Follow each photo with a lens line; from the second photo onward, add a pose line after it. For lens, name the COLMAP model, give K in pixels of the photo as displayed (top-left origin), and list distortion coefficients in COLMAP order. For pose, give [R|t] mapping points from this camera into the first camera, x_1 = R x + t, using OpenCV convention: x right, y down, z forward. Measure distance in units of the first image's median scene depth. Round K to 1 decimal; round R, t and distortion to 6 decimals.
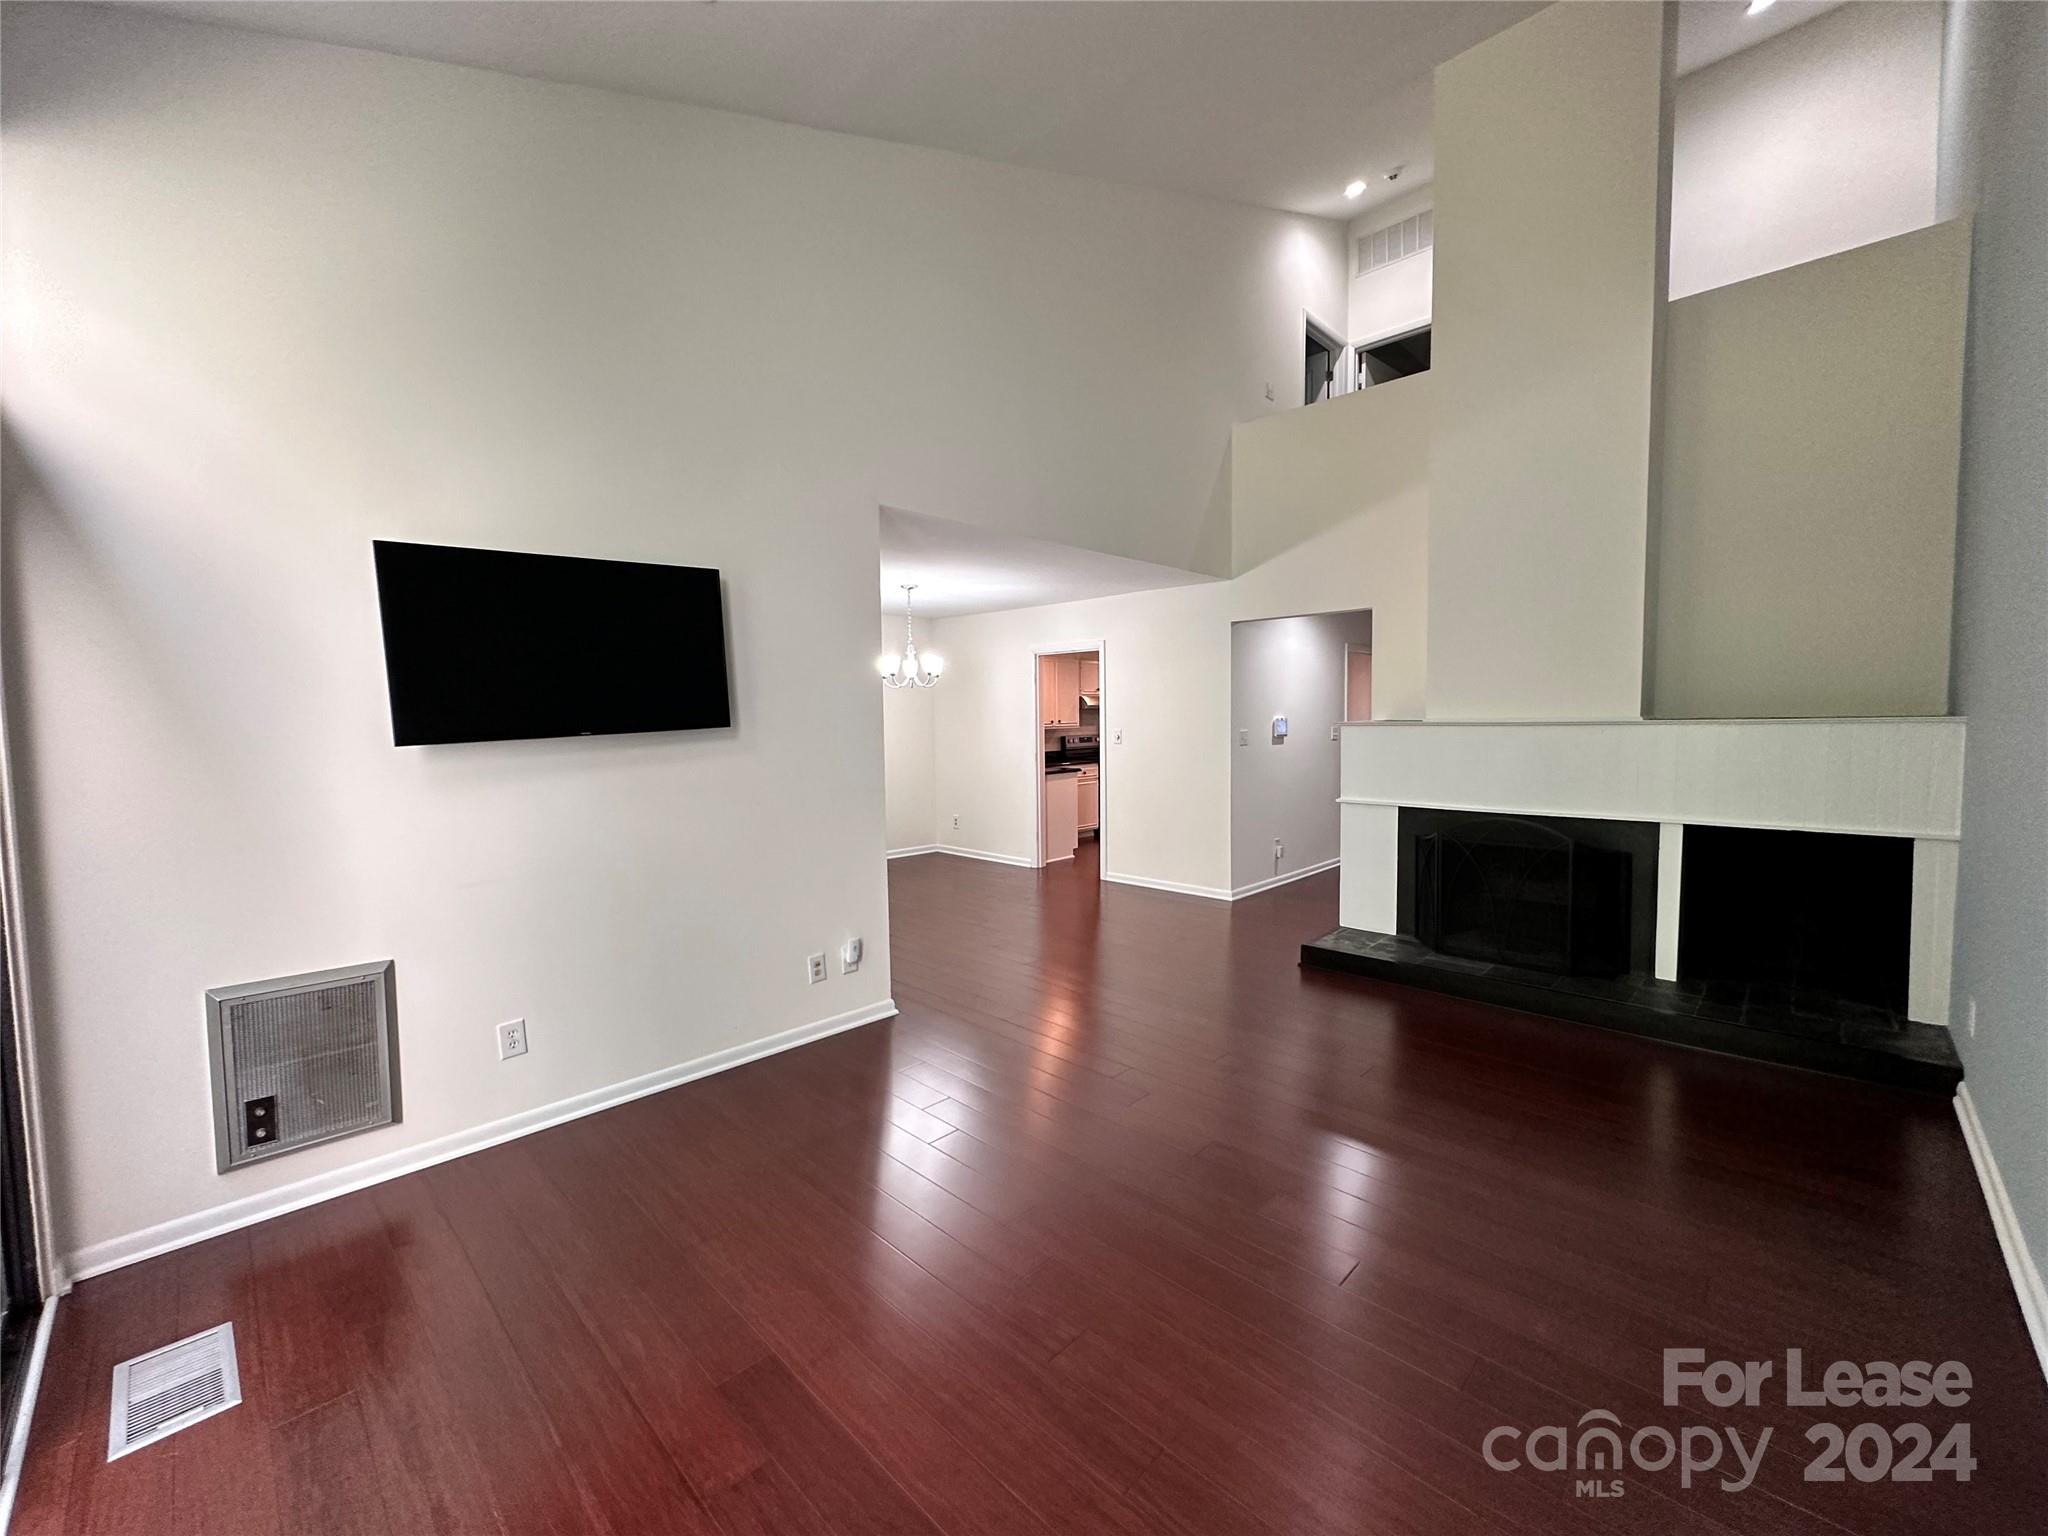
lens RADIAL K [[816.1, 0, 1024.0], [0, 816.1, 768.0], [0, 0, 1]] dist [-0.007177, 0.002748]
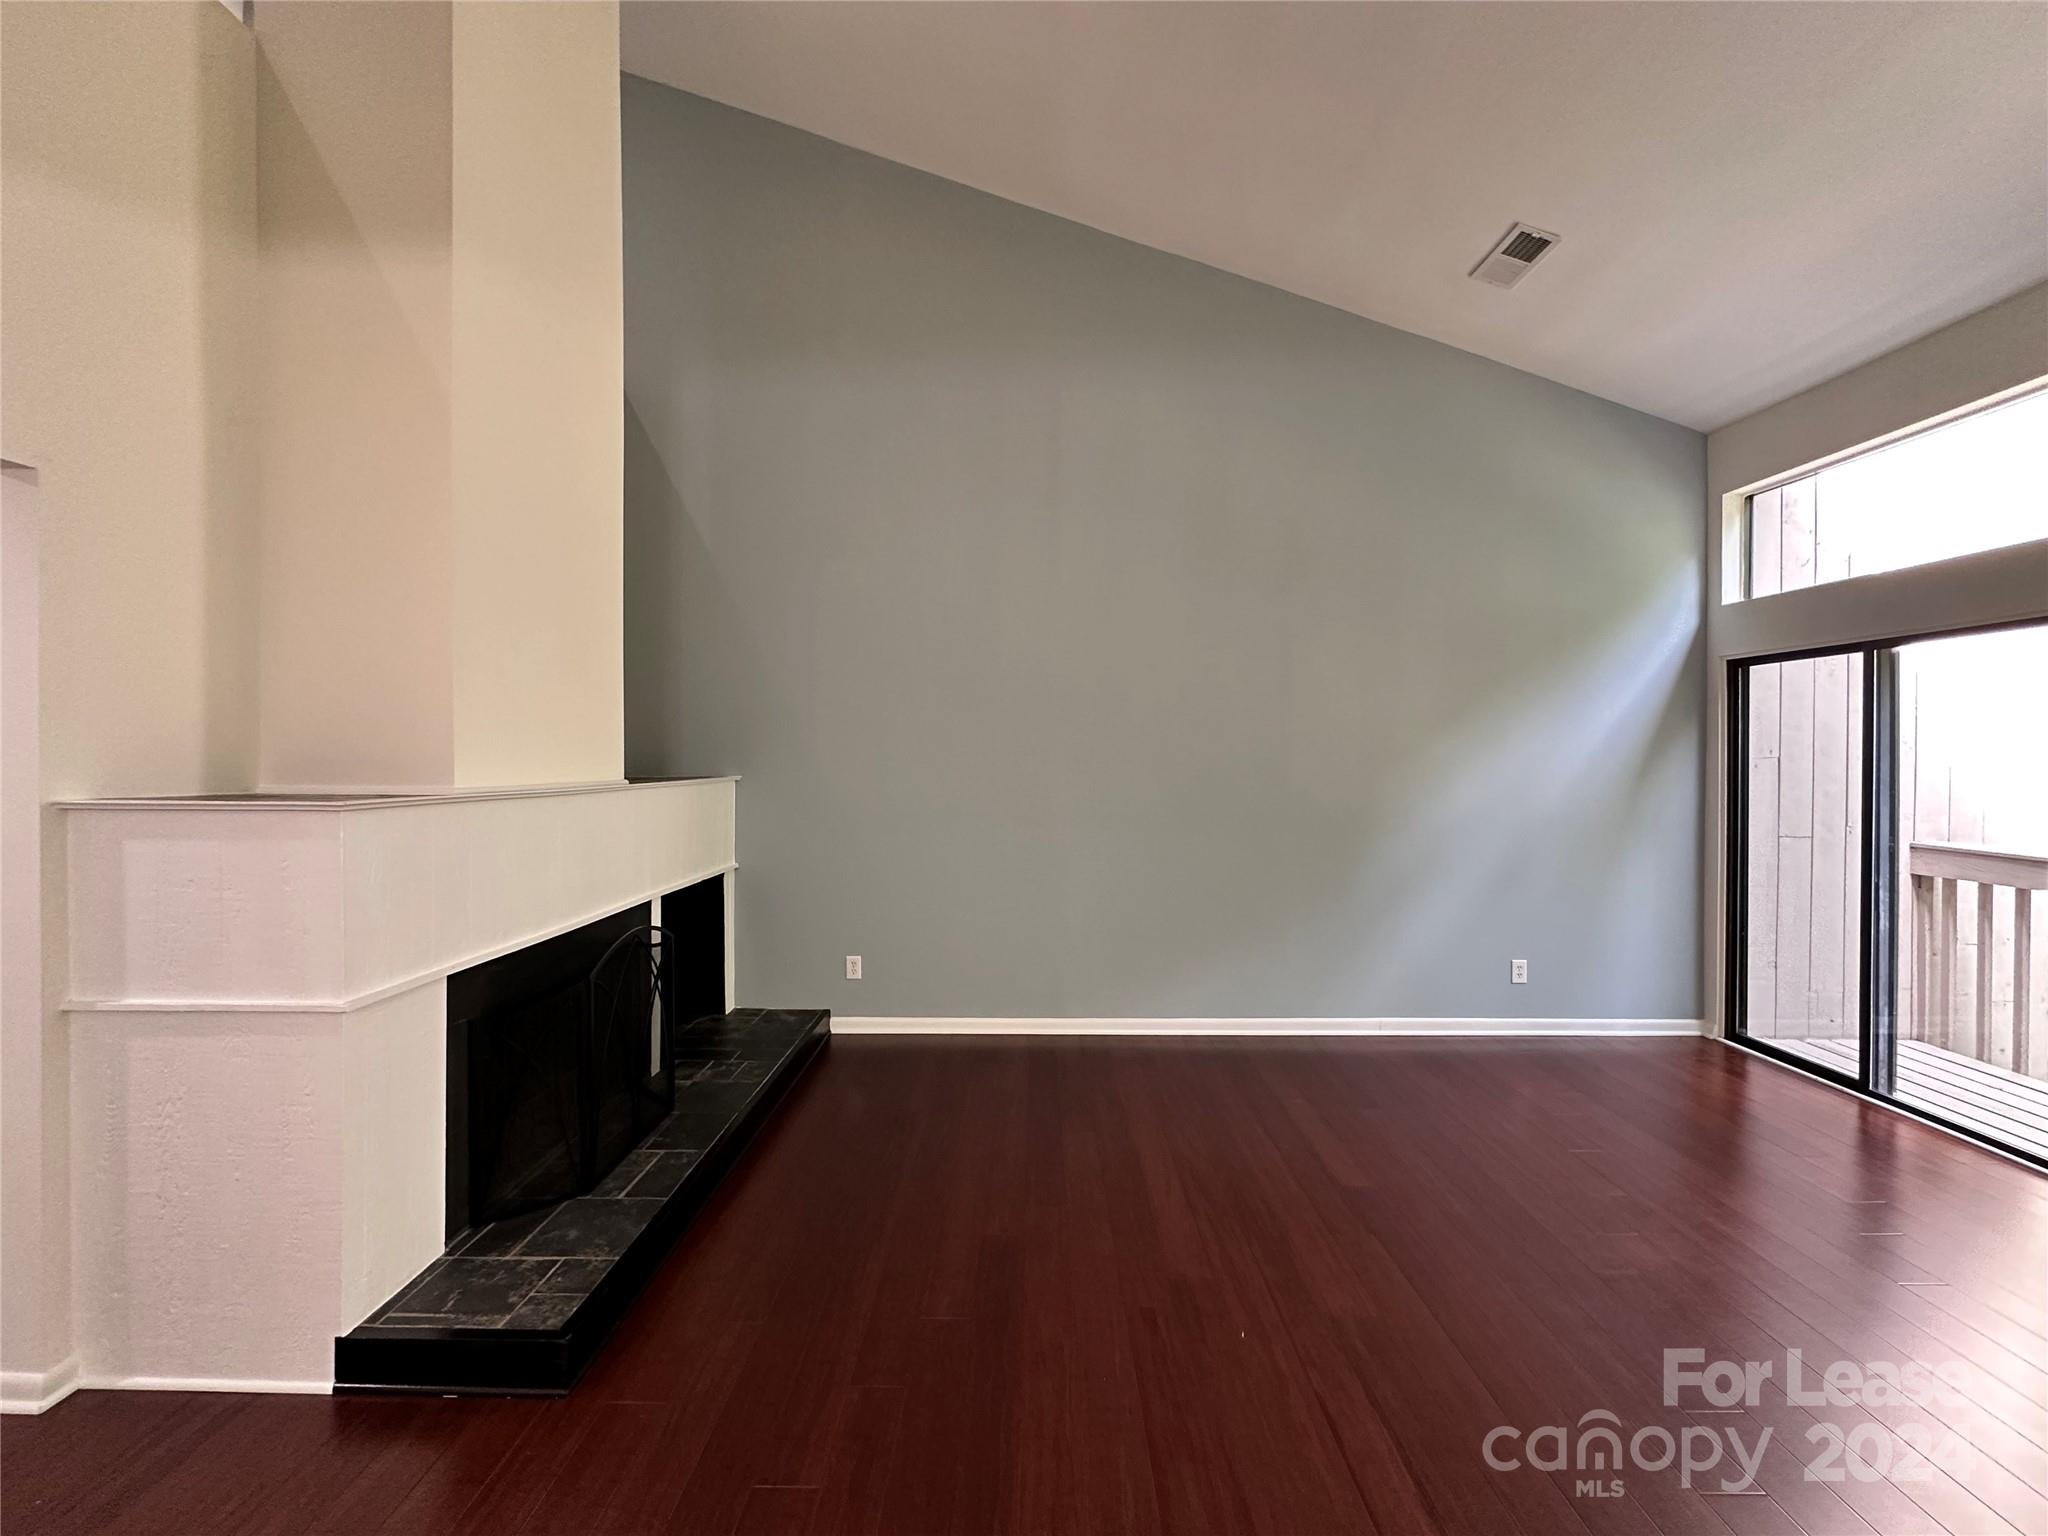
lens RADIAL K [[816.1, 0, 1024.0], [0, 816.1, 768.0], [0, 0, 1]] dist [-0.007177, 0.002748]
pose [[-0.693041, -0.003820, 0.720889, -0.150867], [0.047701, 0.997551, 0.051144, -0.108153], [-0.719319, 0.069832, -0.691161, 1.425223]]
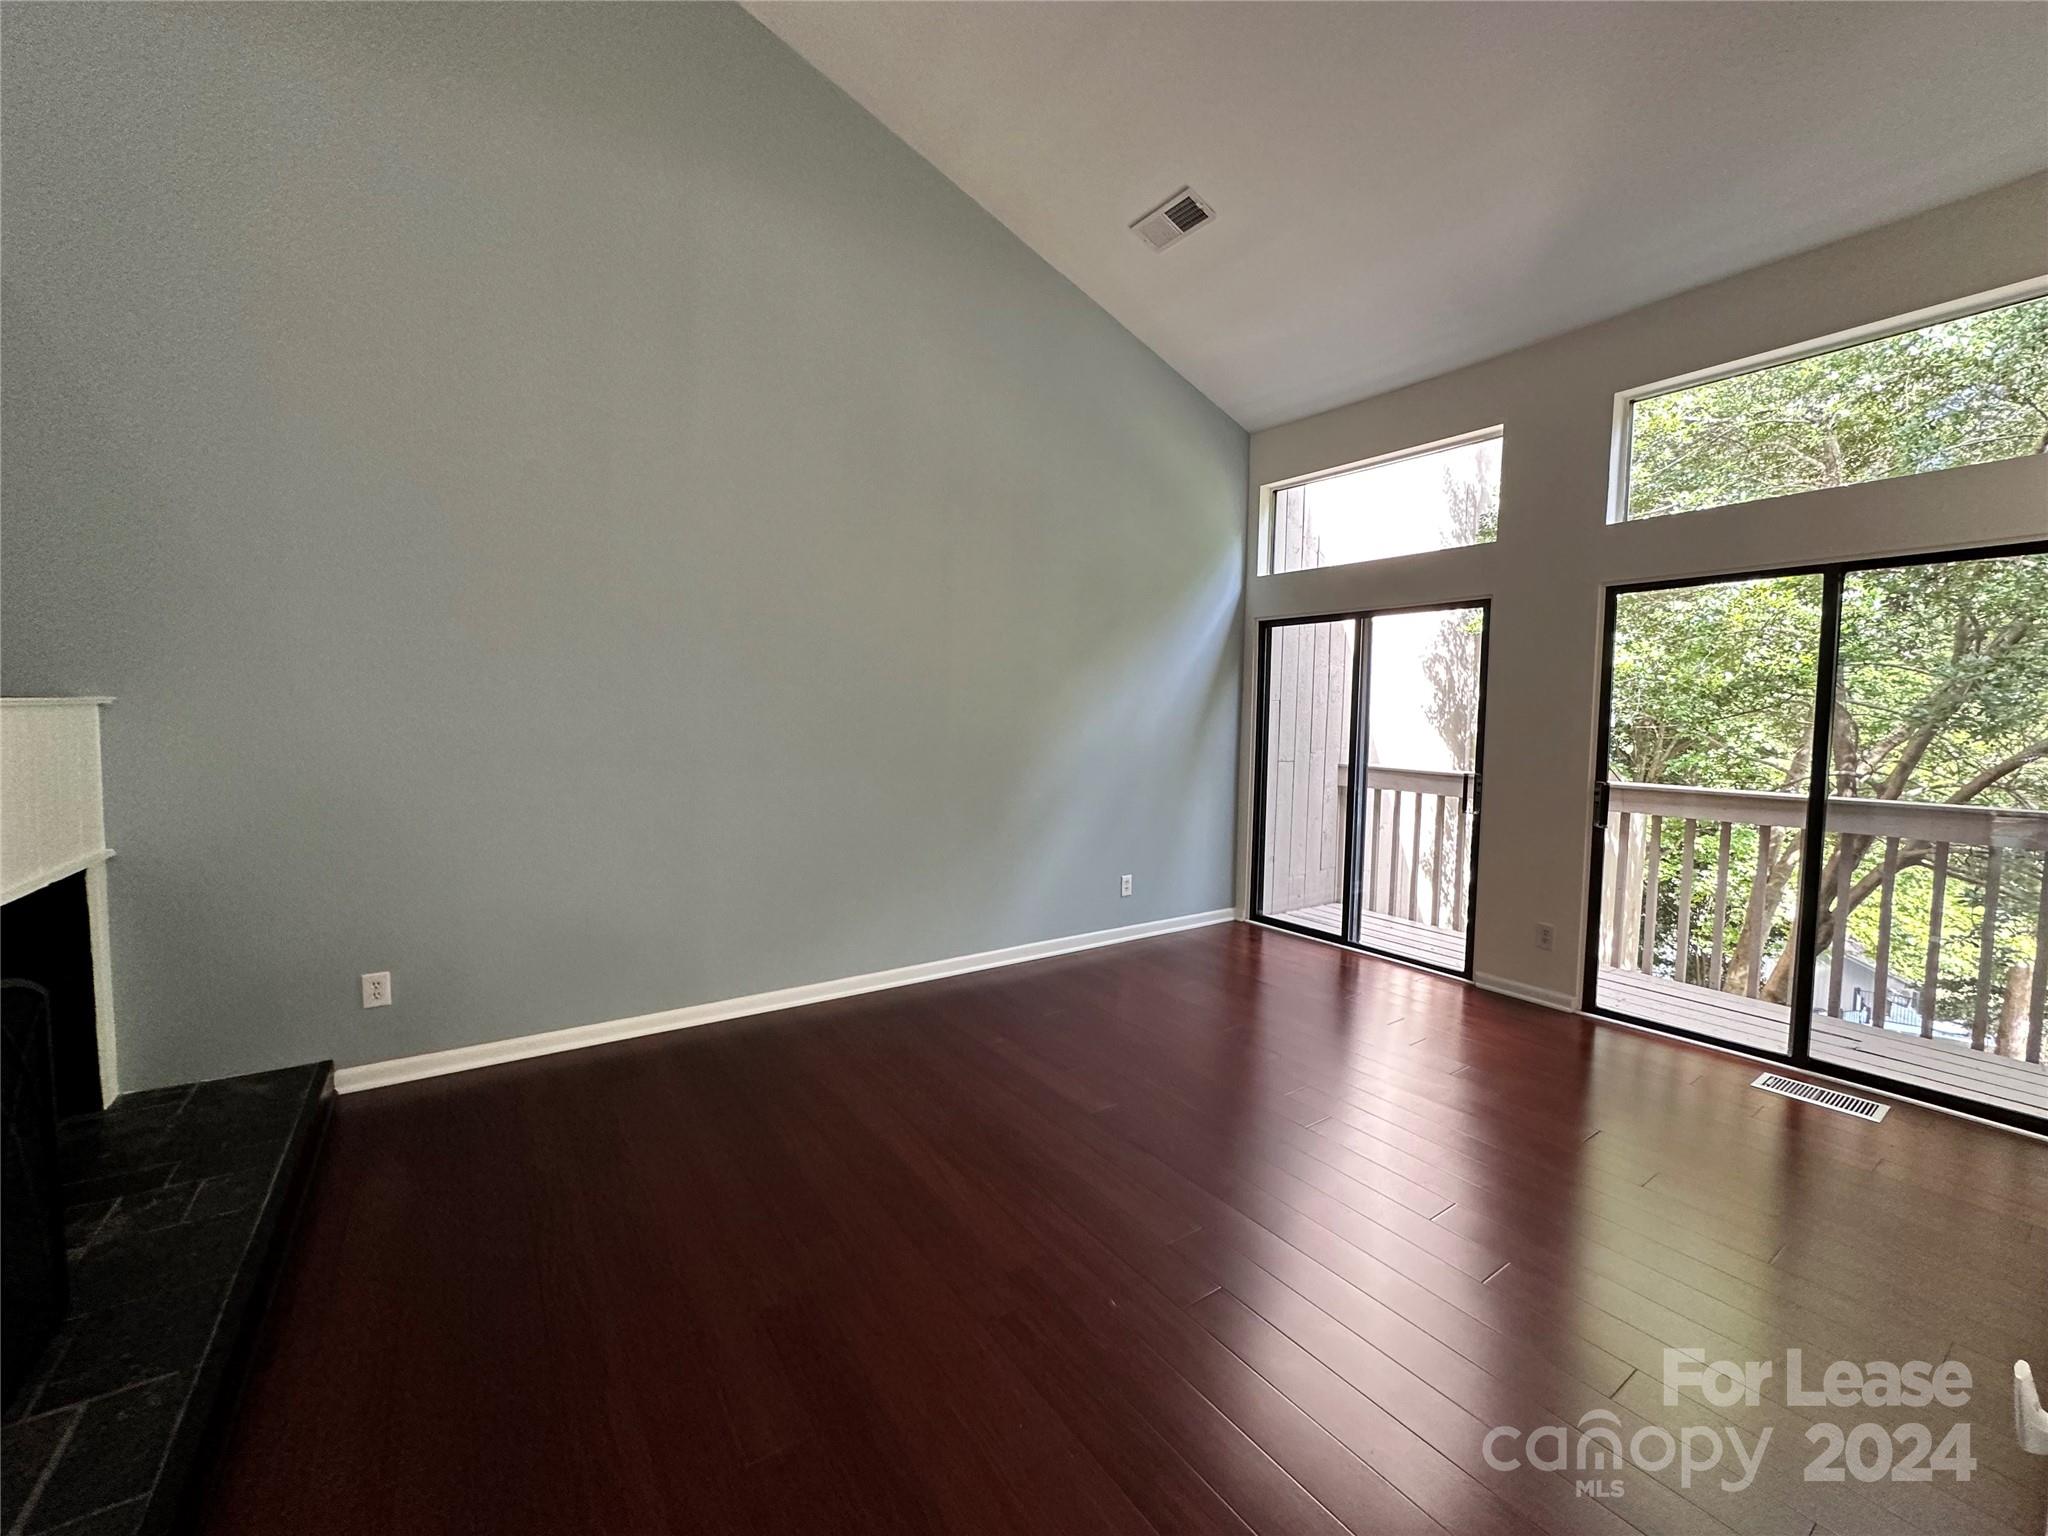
lens RADIAL K [[816.1, 0, 1024.0], [0, 816.1, 768.0], [0, 0, 1]] dist [-0.007177, 0.002748]
pose [[-0.981344, -0.020854, 0.191128, 0.128130], [0.003749, 0.991836, 0.127466, -0.080289], [-0.192226, 0.125805, -0.973254, 1.423897]]
